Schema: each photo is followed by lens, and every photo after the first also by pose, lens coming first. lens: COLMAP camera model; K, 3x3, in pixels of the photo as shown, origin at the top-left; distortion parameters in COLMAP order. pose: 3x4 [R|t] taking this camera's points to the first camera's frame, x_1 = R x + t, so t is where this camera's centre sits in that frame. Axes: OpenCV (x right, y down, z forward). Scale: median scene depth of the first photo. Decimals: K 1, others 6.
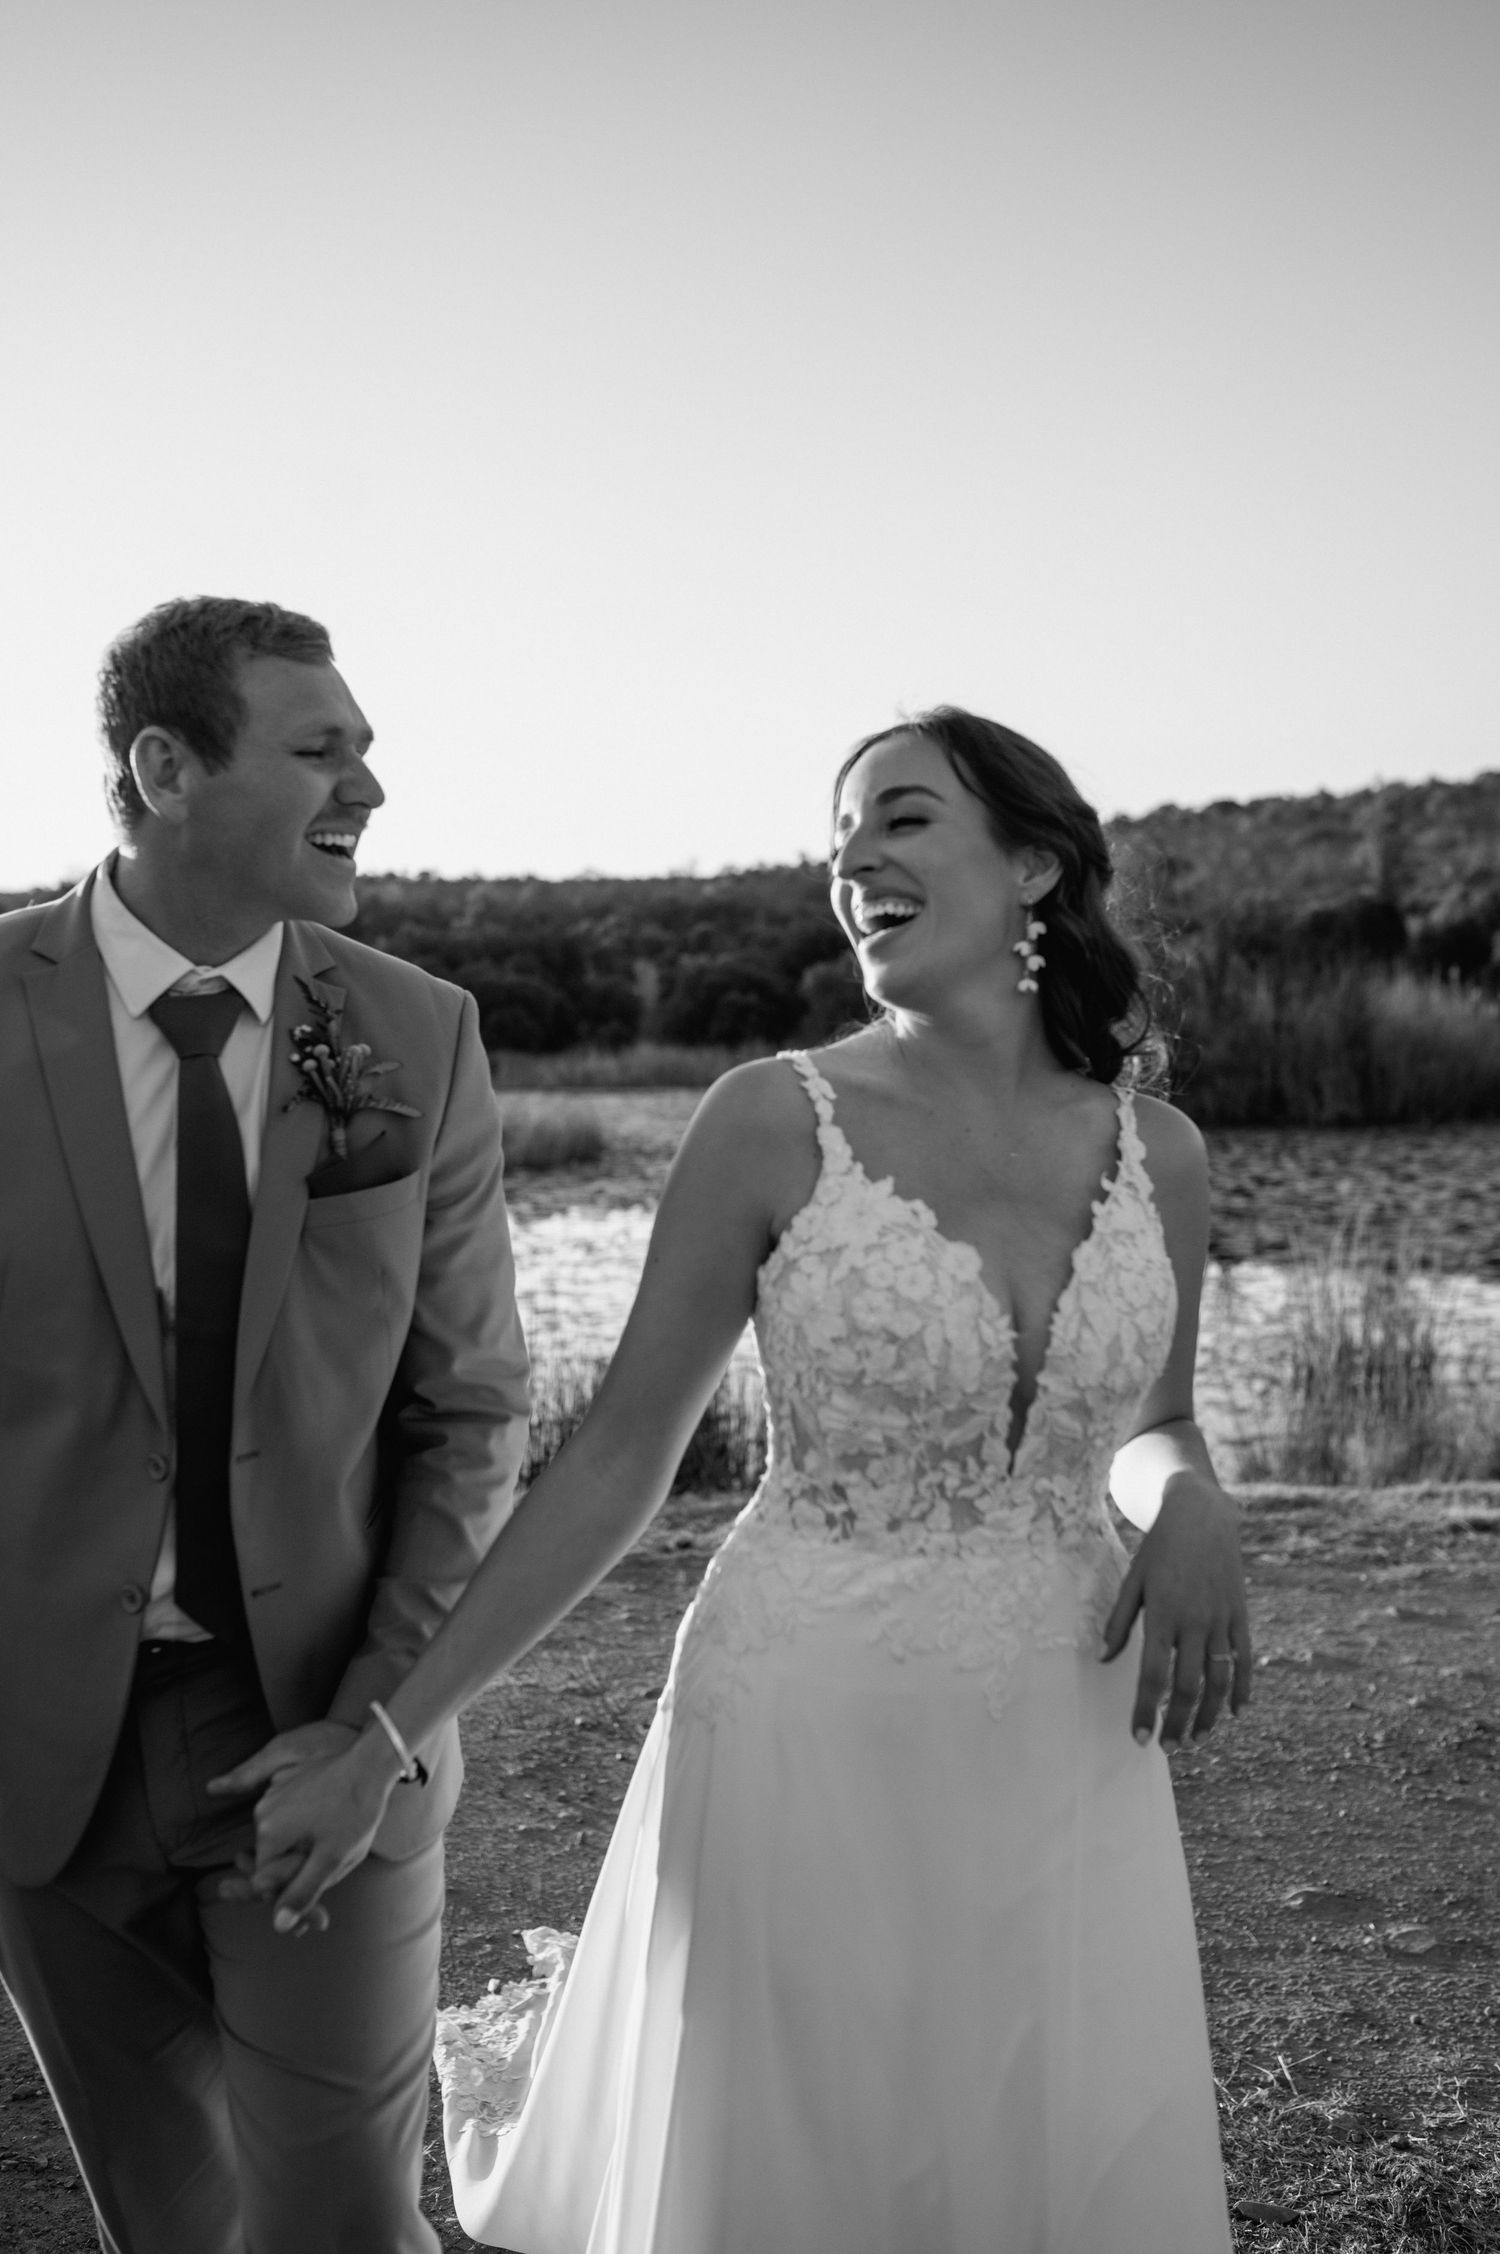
lens RADIAL K [[2141.3, 0, 776.1], [0, 2141.3, 1131.7], [0, 0, 1]] dist [-0.010287, 0.124021]
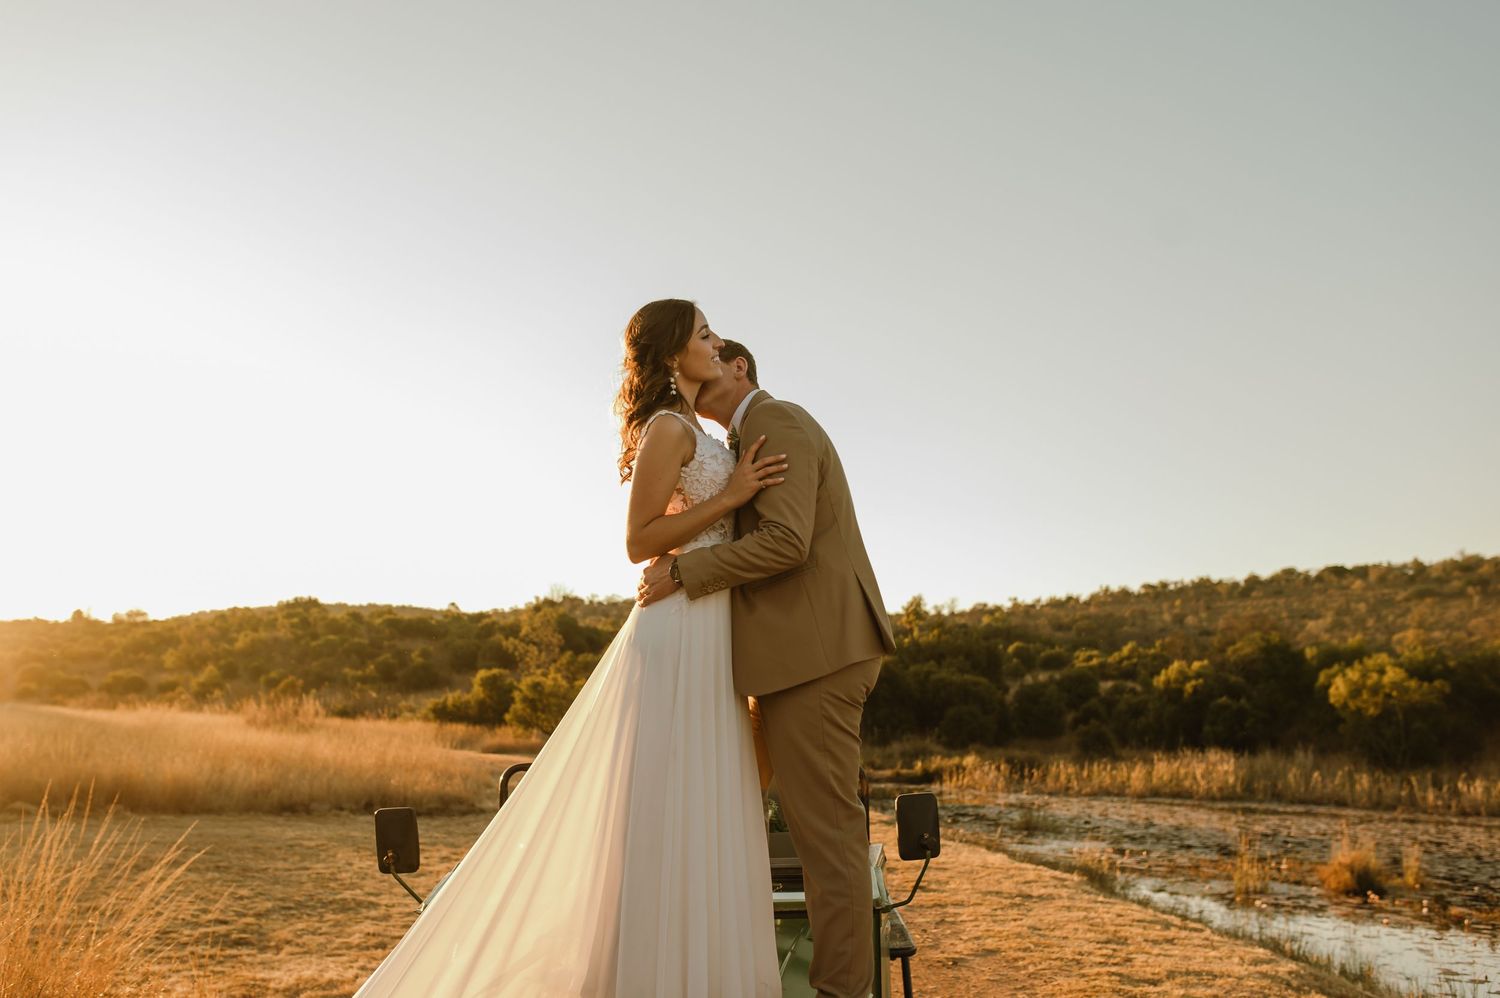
lens RADIAL K [[1402.1, 0, 751.6], [0, 1402.1, 518.4], [0, 0, 1]] dist [-0.004230, 0.114824]
pose [[0.990120, 0.014814, -0.139437, -0.238139], [-0.040765, 0.981864, -0.185150, -0.023387], [0.134165, 0.189005, 0.972768, 0.459083]]
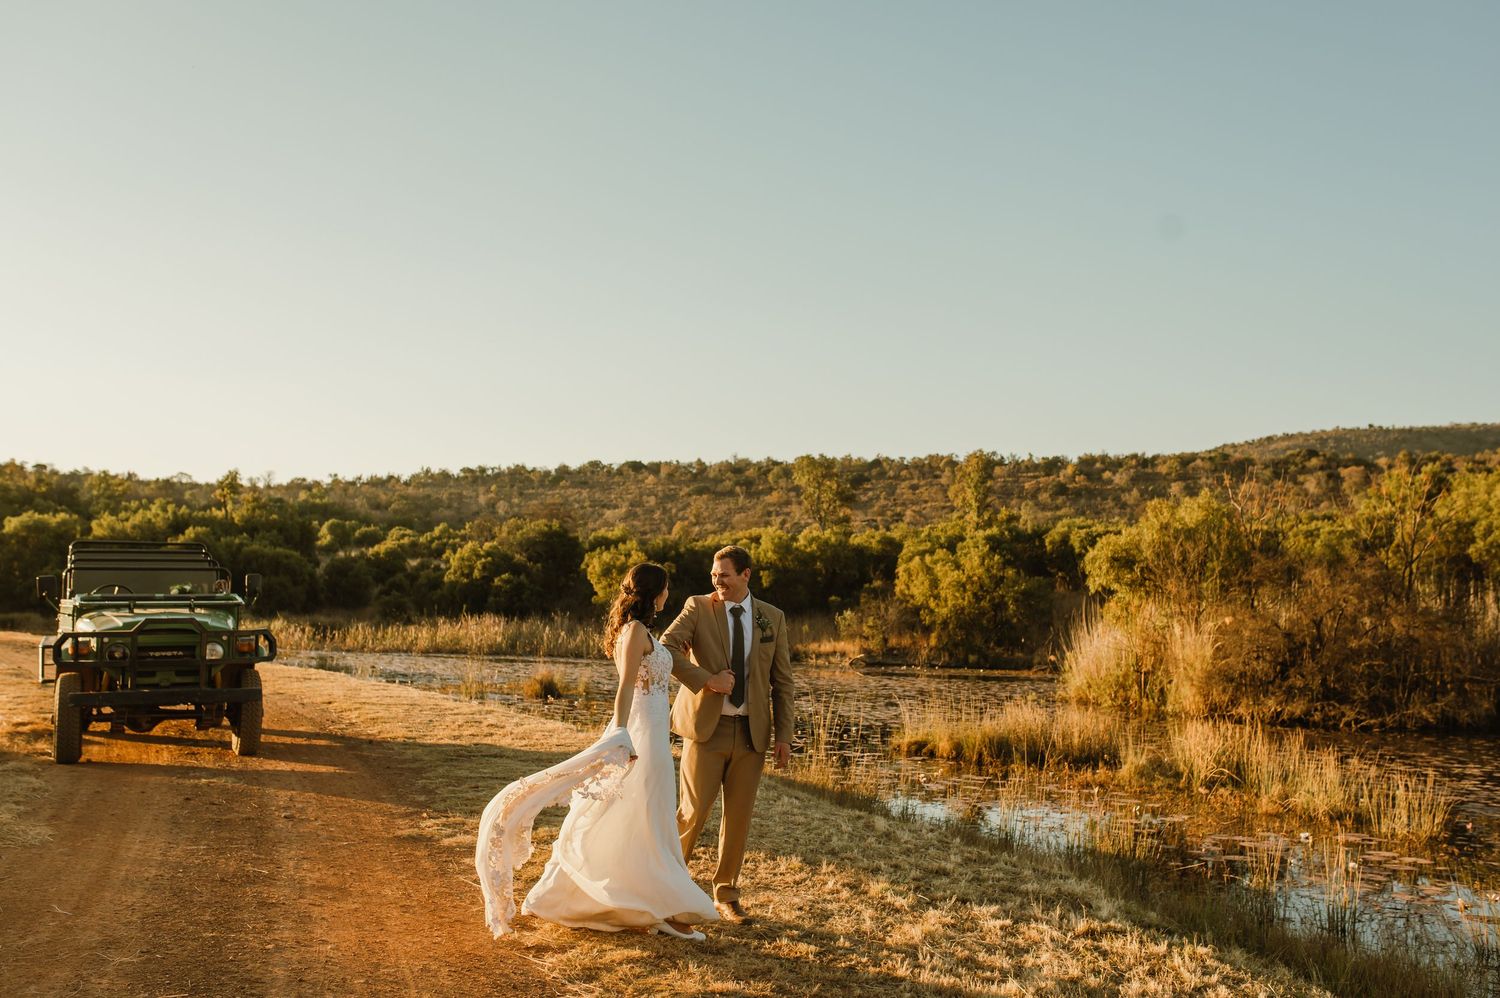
lens RADIAL K [[1402.1, 0, 751.6], [0, 1402.1, 518.4], [0, 0, 1]] dist [-0.004230, 0.114824]
pose [[0.941656, 0.069203, 0.329386, -0.238806], [-0.031710, 0.992522, -0.117874, -0.010678], [-0.335080, 0.100552, 0.936809, 0.325914]]
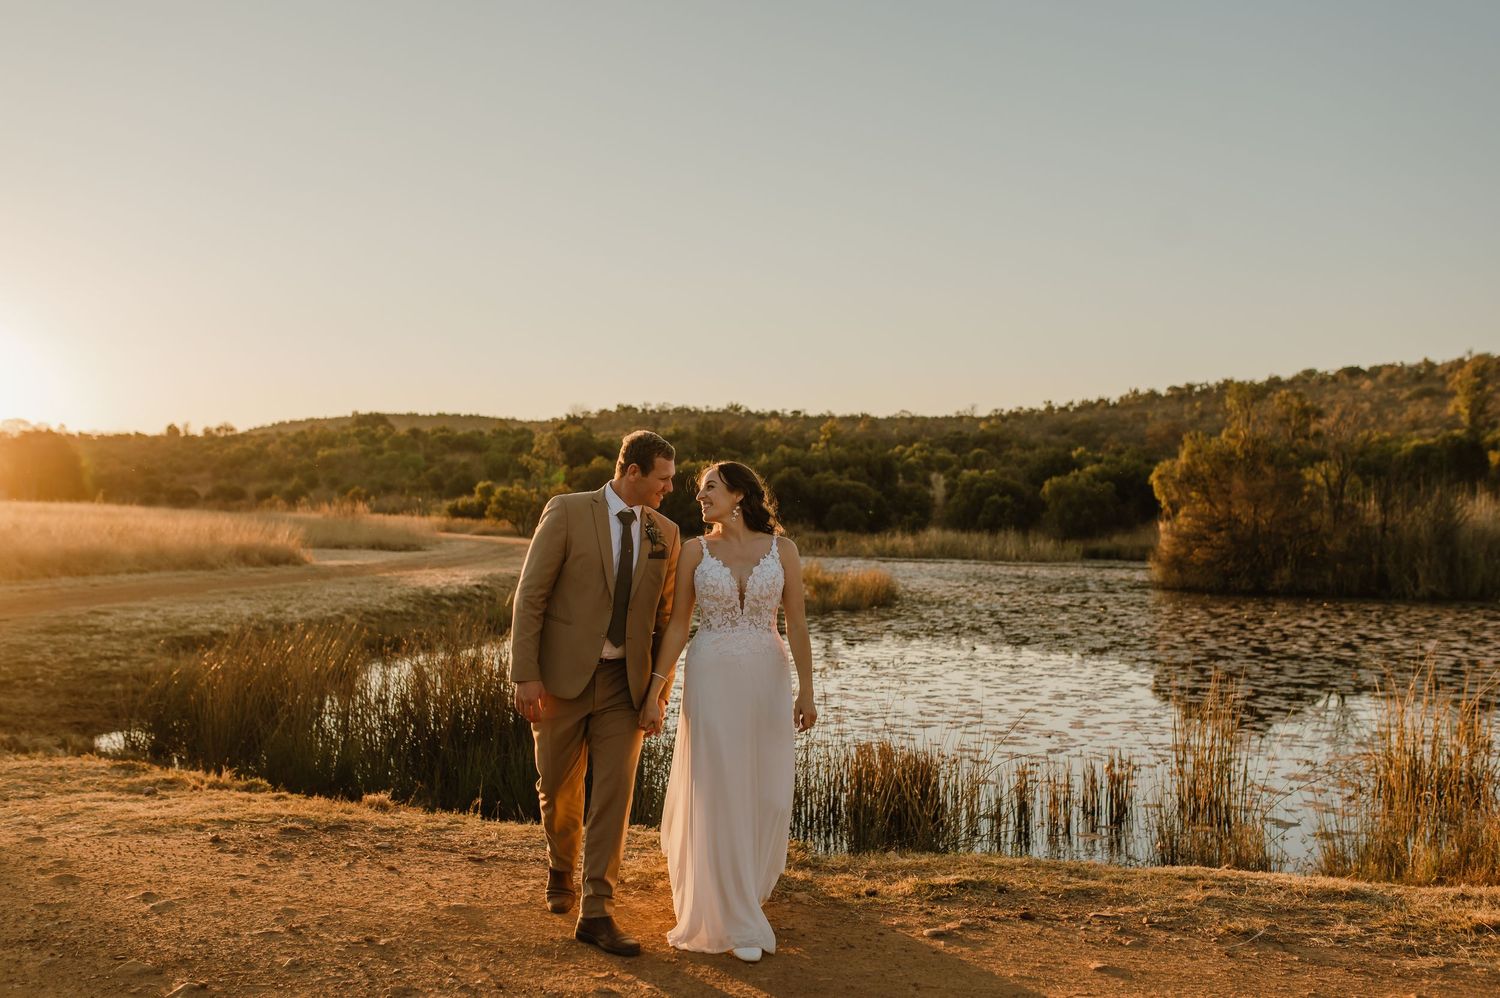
lens RADIAL K [[1425.0, 0, 760.1], [0, 1425.0, 503.0], [0, 0, 1]] dist [-0.010287, 0.124021]
pose [[0.982461, 0.022514, -0.185105, 0.004565], [-0.033162, 0.997956, -0.054632, -0.000467], [0.183496, 0.059812, 0.981199, 0.006426]]
